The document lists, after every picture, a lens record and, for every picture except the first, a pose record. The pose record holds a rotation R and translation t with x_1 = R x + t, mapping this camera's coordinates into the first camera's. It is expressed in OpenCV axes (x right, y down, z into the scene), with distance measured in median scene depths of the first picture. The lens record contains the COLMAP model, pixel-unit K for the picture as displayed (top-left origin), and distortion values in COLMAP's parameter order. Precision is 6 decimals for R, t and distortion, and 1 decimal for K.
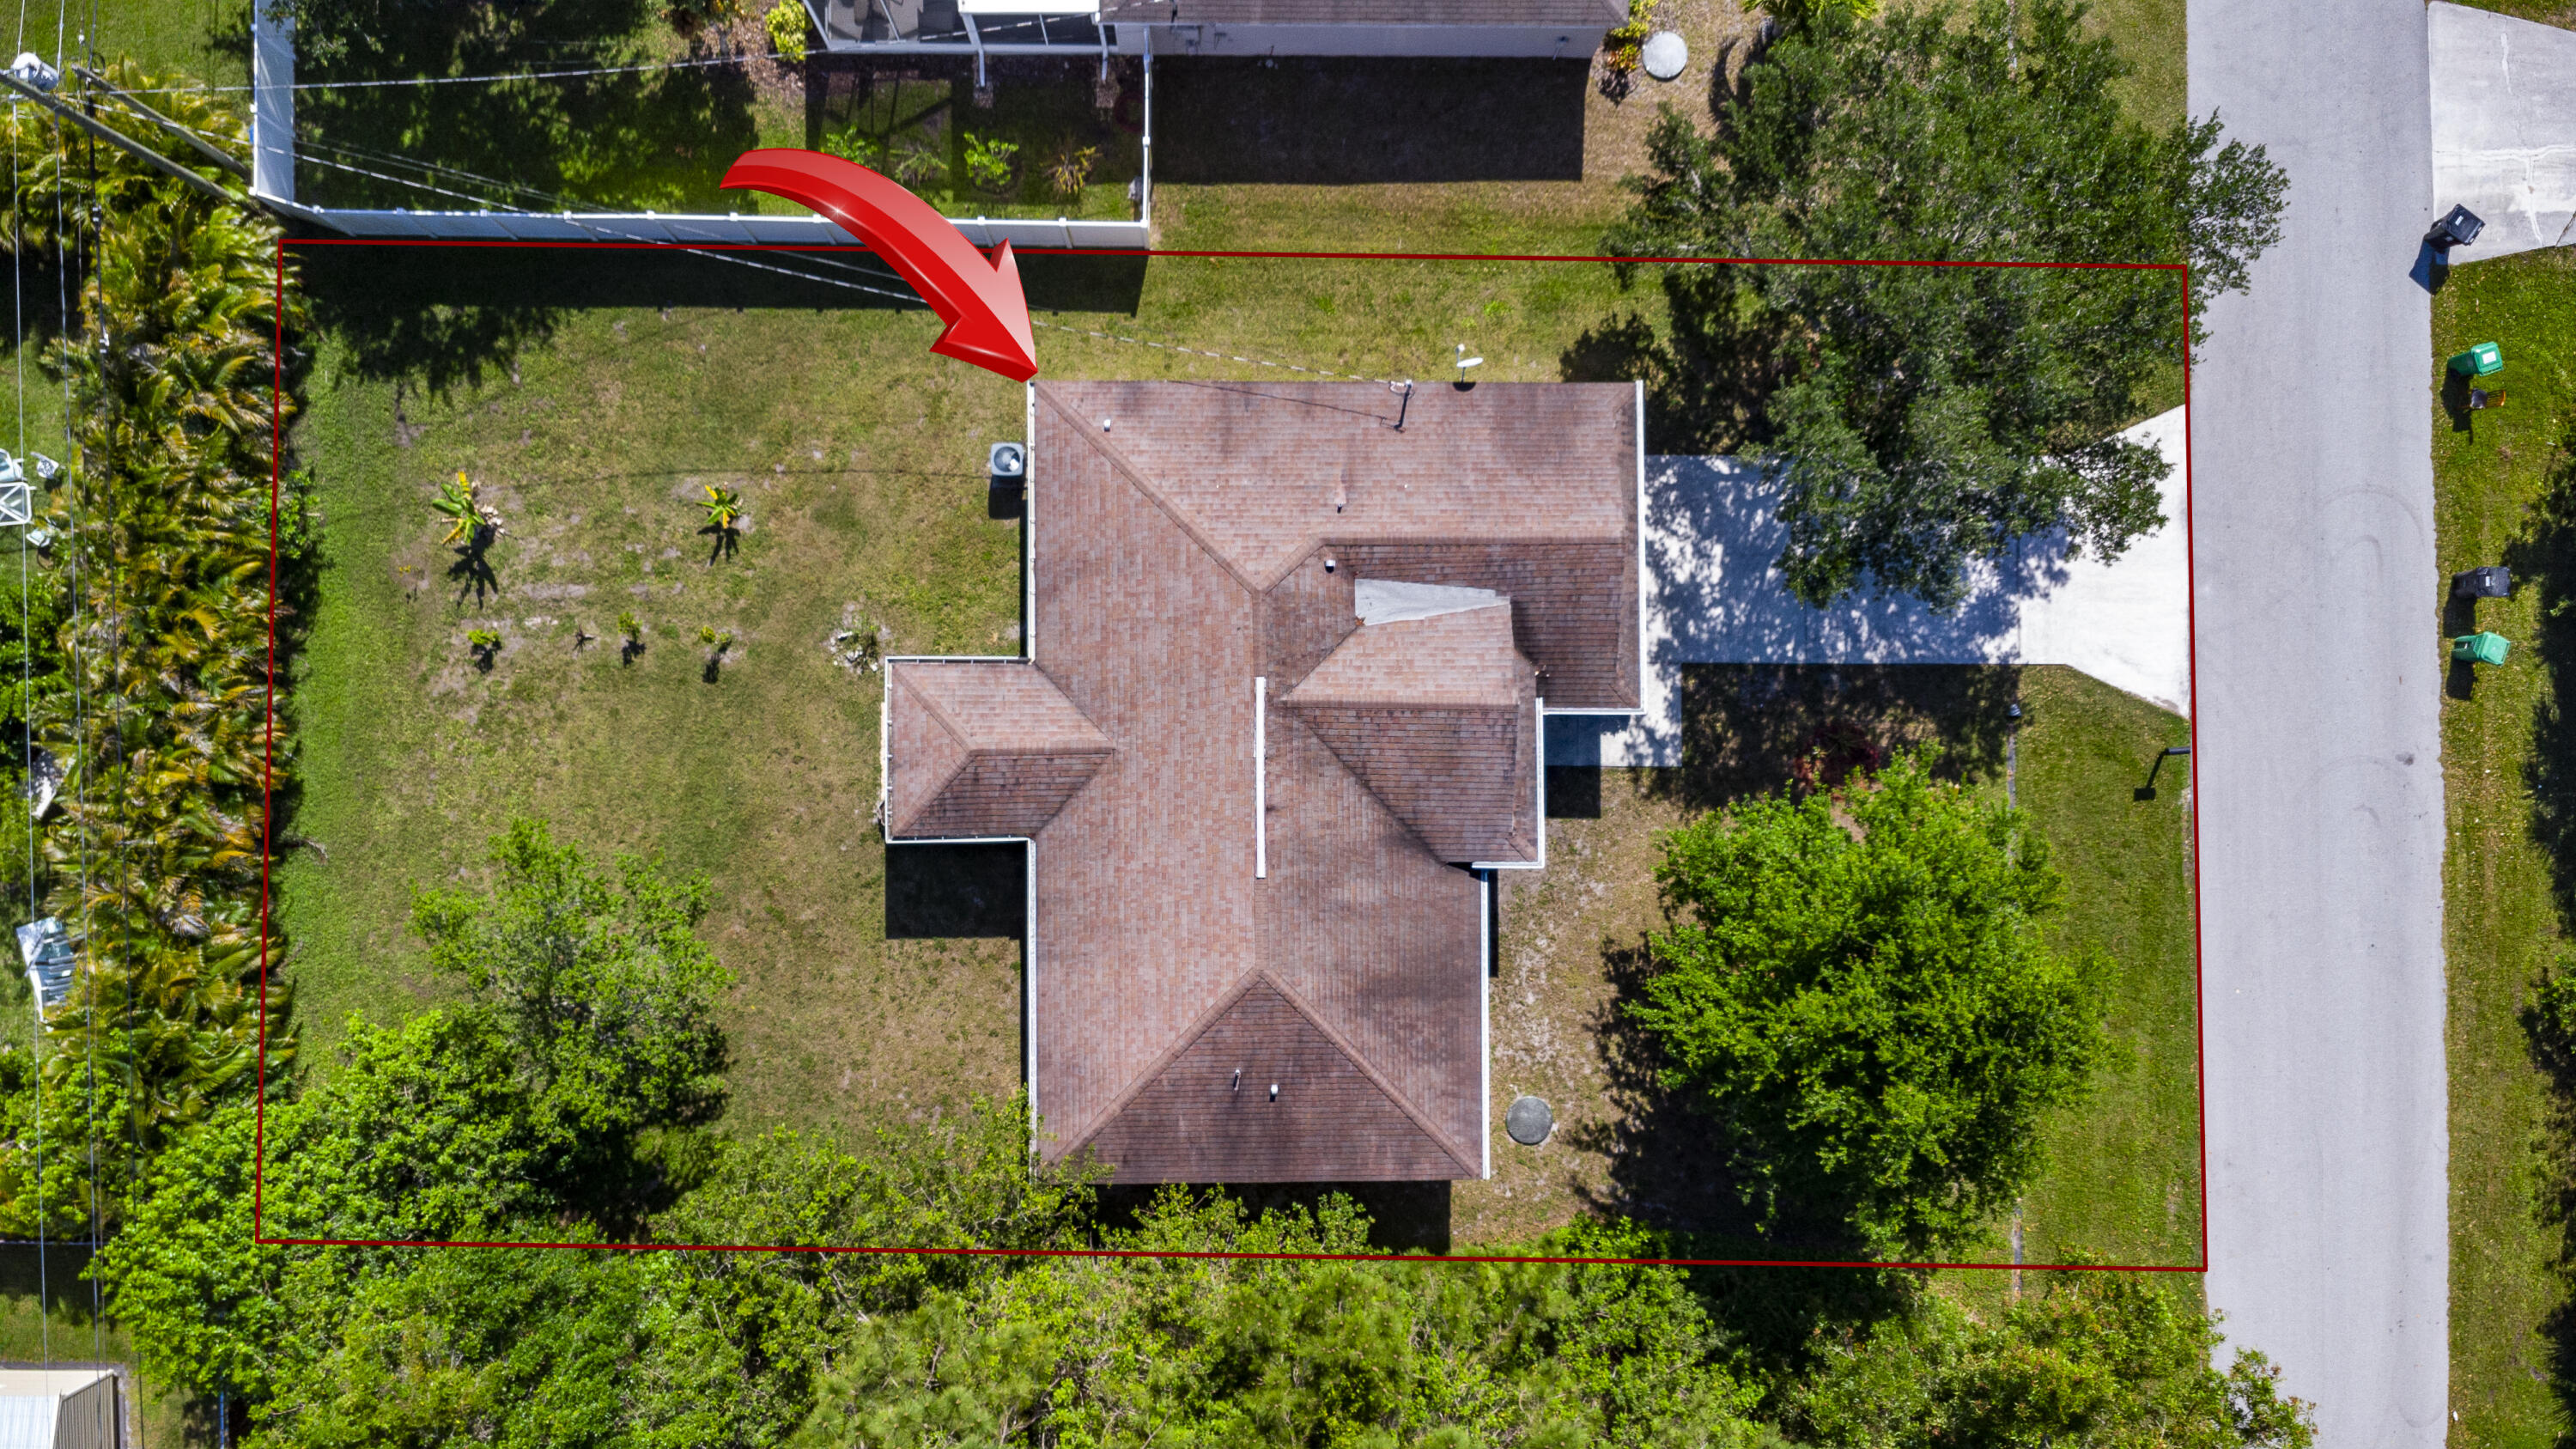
lens RADIAL K [[1918.6, 0, 1288.0], [0, 1918.6, 724.5], [0, 0, 1]] dist [0.016679, -0.005280]
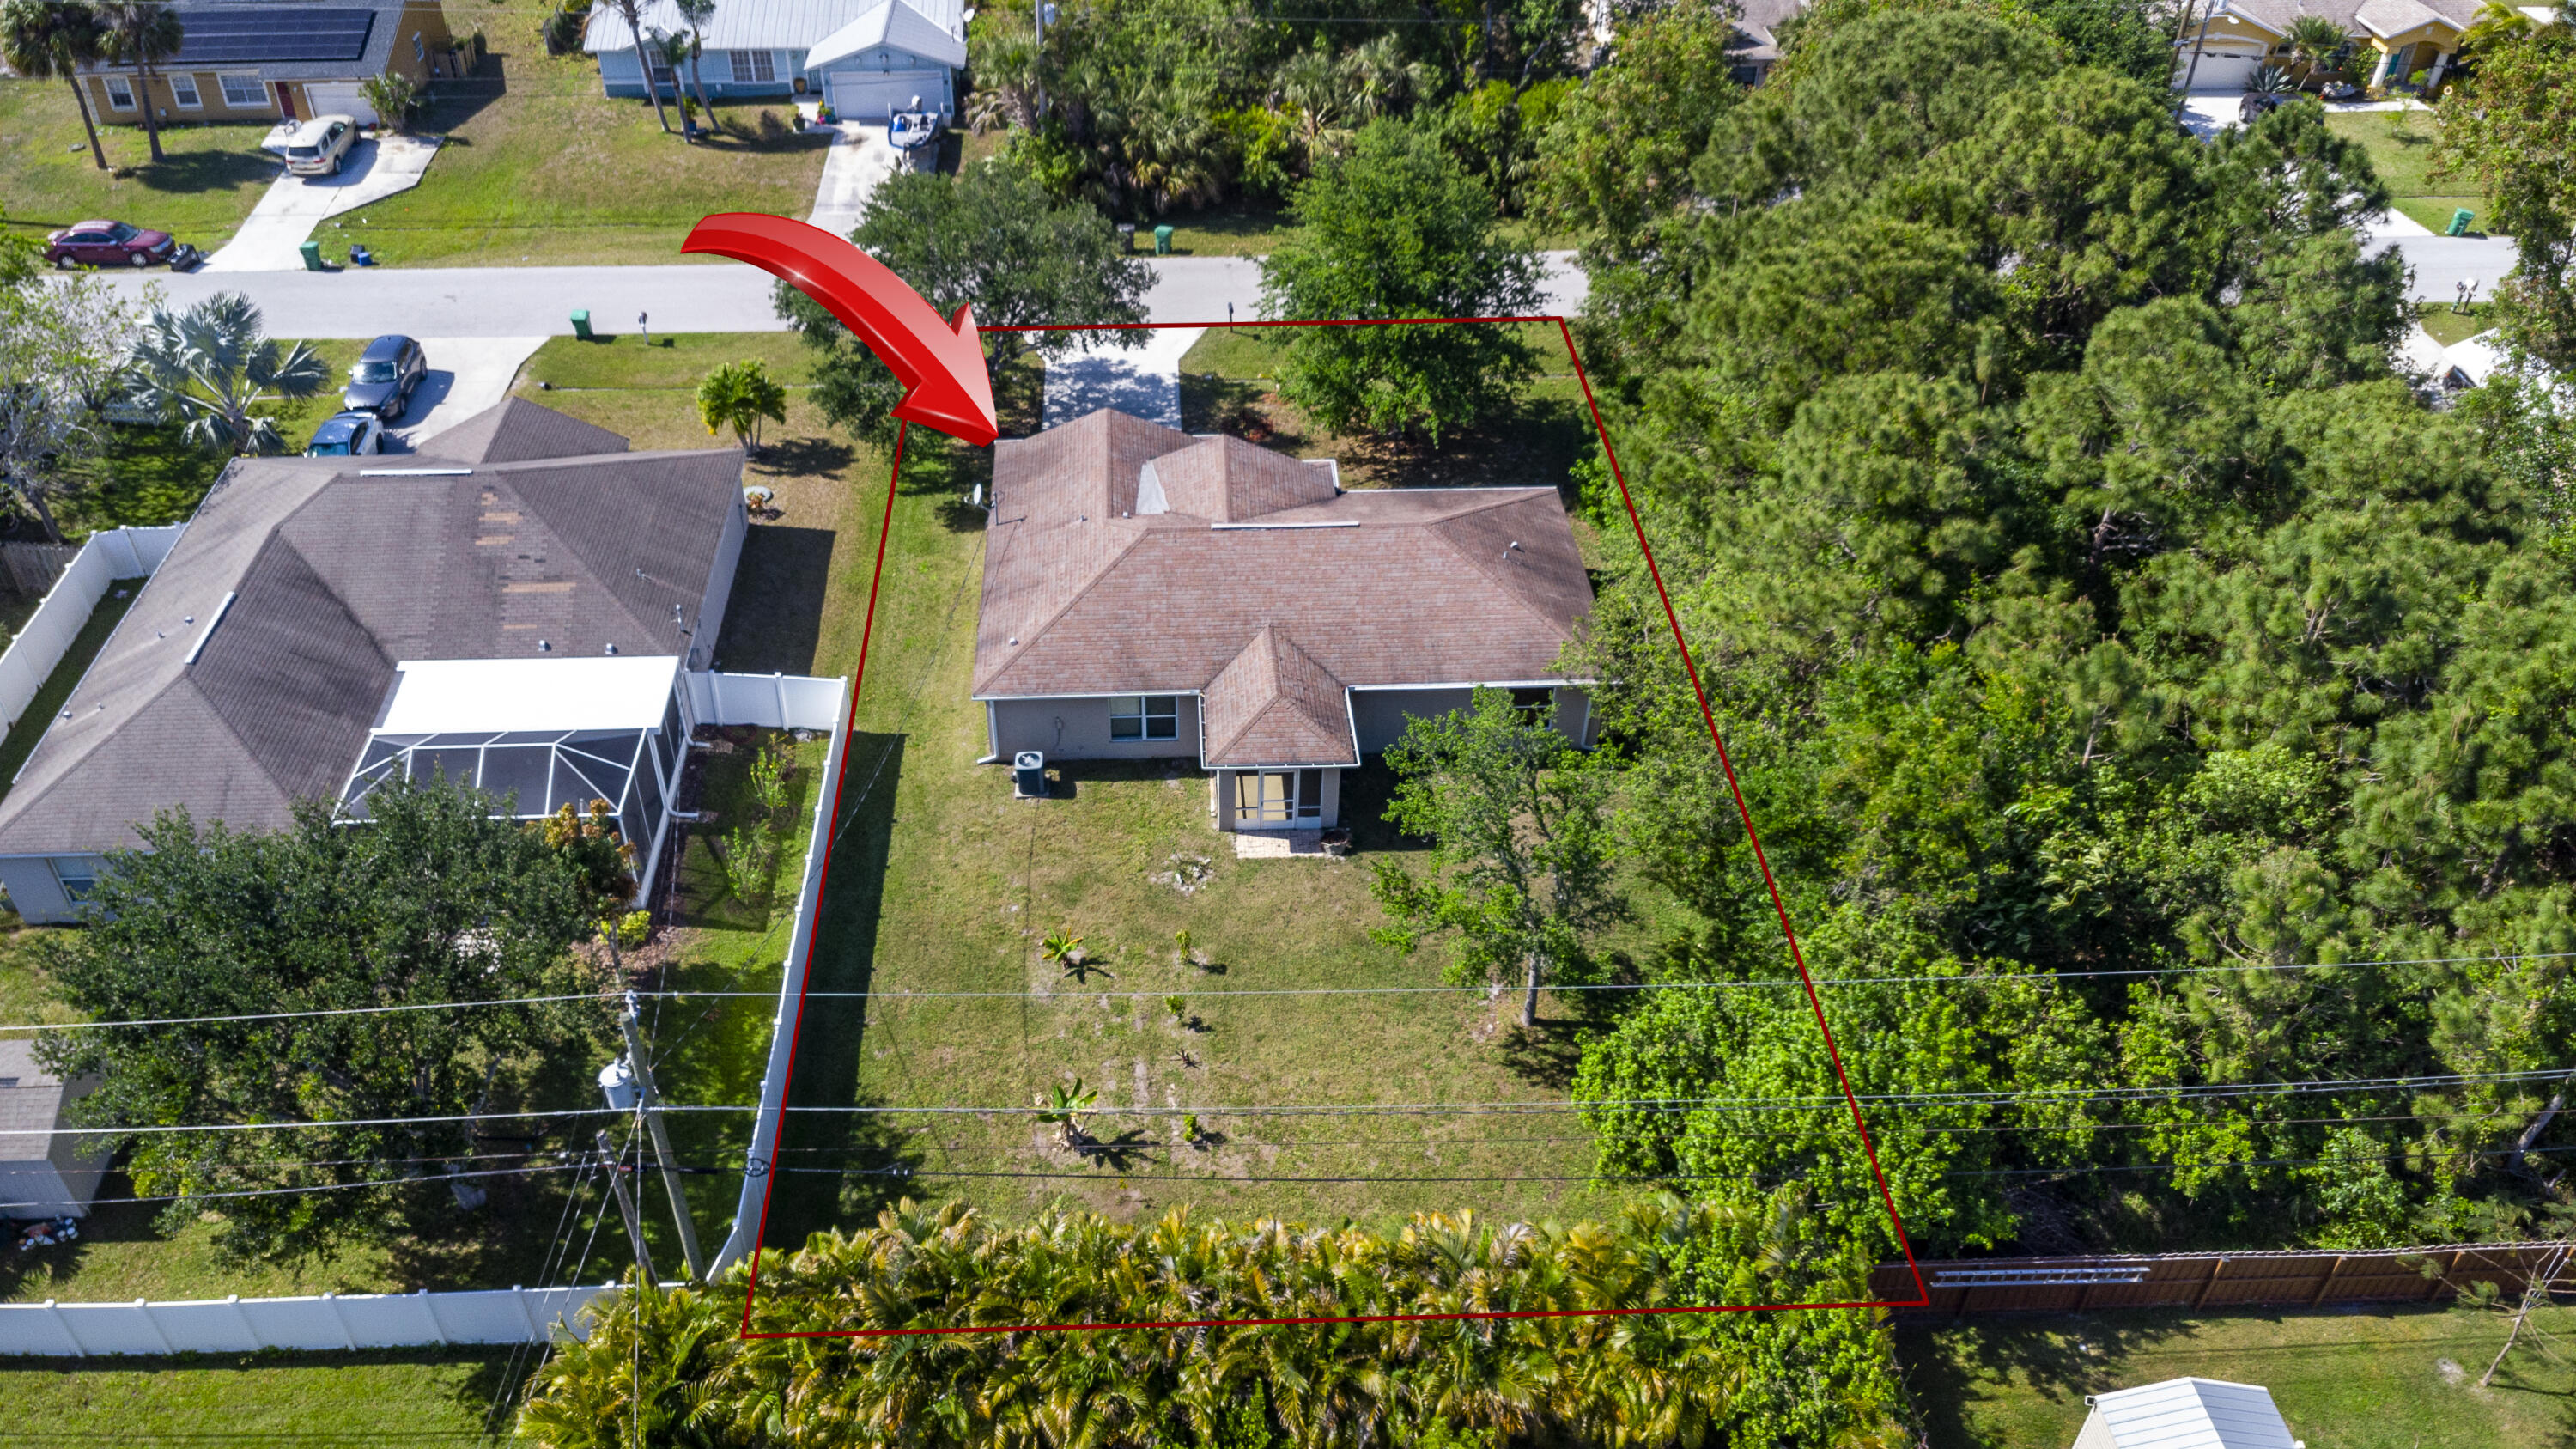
lens RADIAL K [[1920.7, 0, 1229.1], [0, 1920.7, 721.7], [0, 0, 1]] dist [0.001934, -0.001093]
pose [[-0.040694, -0.653489, 0.755842, -1.041329], [0.998576, -0.000473, 0.053354, -0.078701], [-0.034508, 0.756936, 0.652577, 0.203799]]
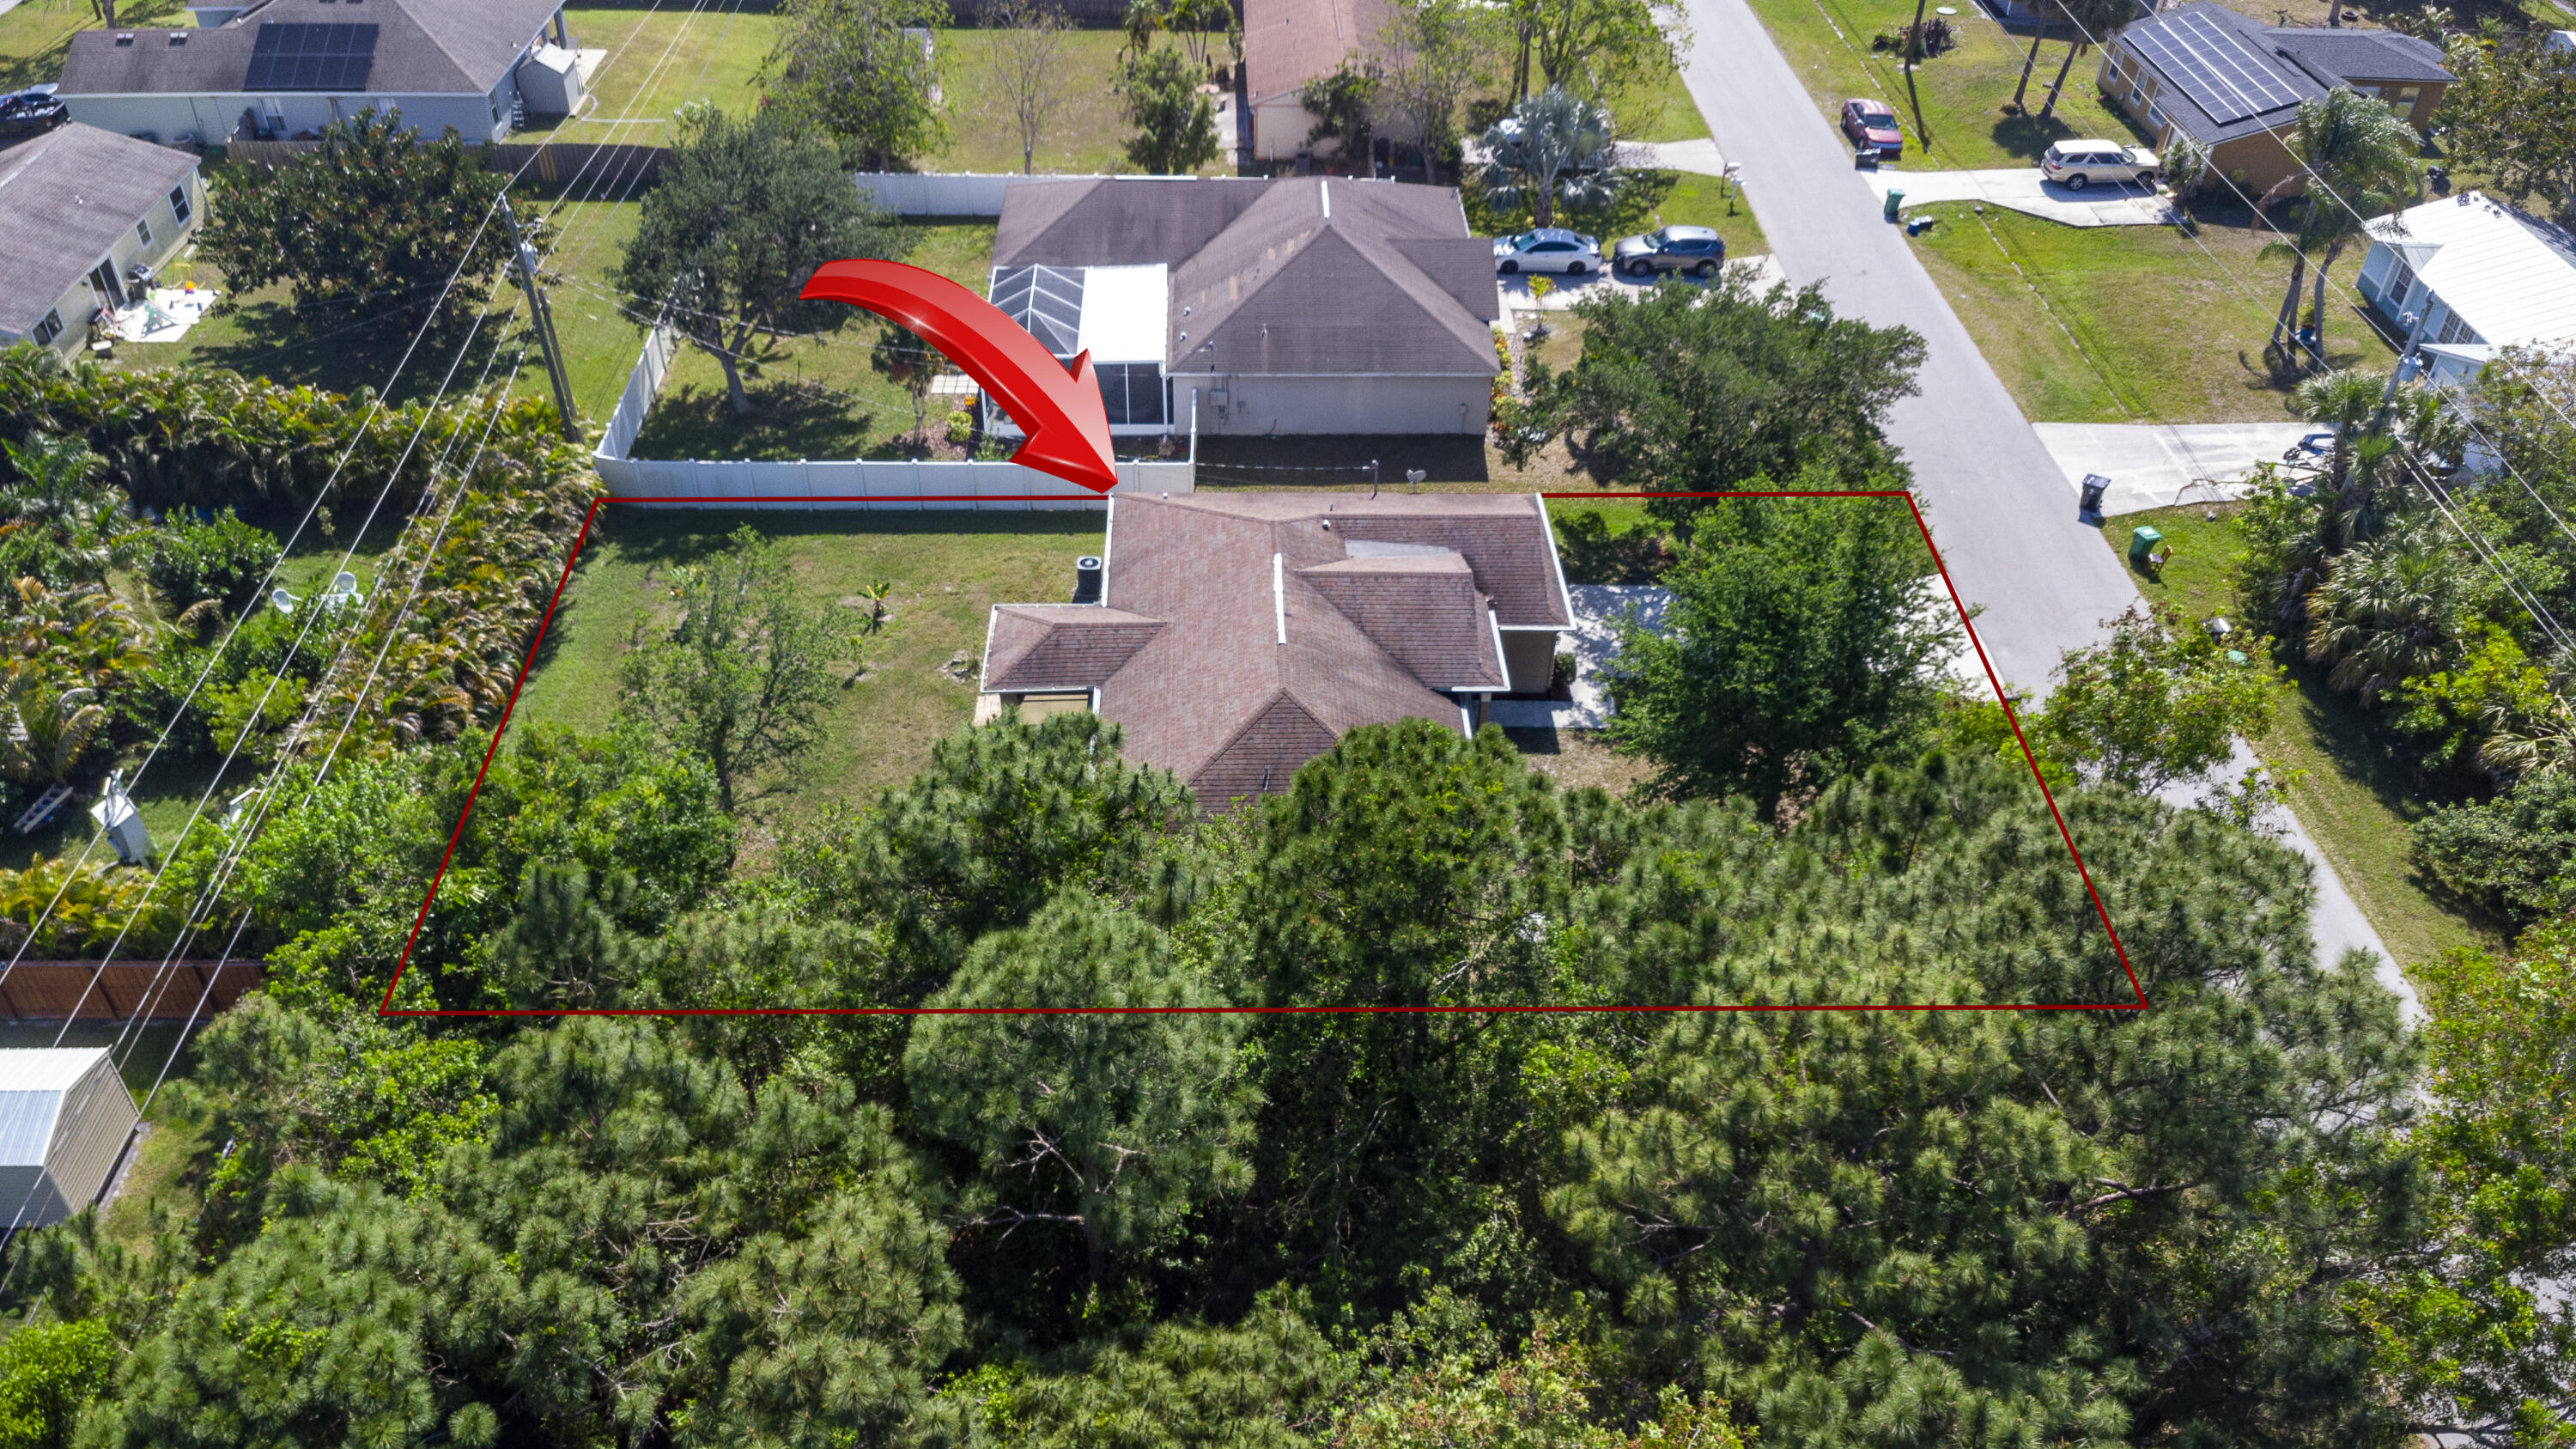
lens RADIAL K [[1871.8, 0, 1288.0], [0, 1871.8, 724.5], [0, 0, 1]] dist [0.009208, 0.002867]
pose [[0.999434, -0.030765, 0.013590, -0.026141], [0.030316, 0.649103, -0.760096, 0.962875], [0.014563, 0.760078, 0.649669, 0.222756]]
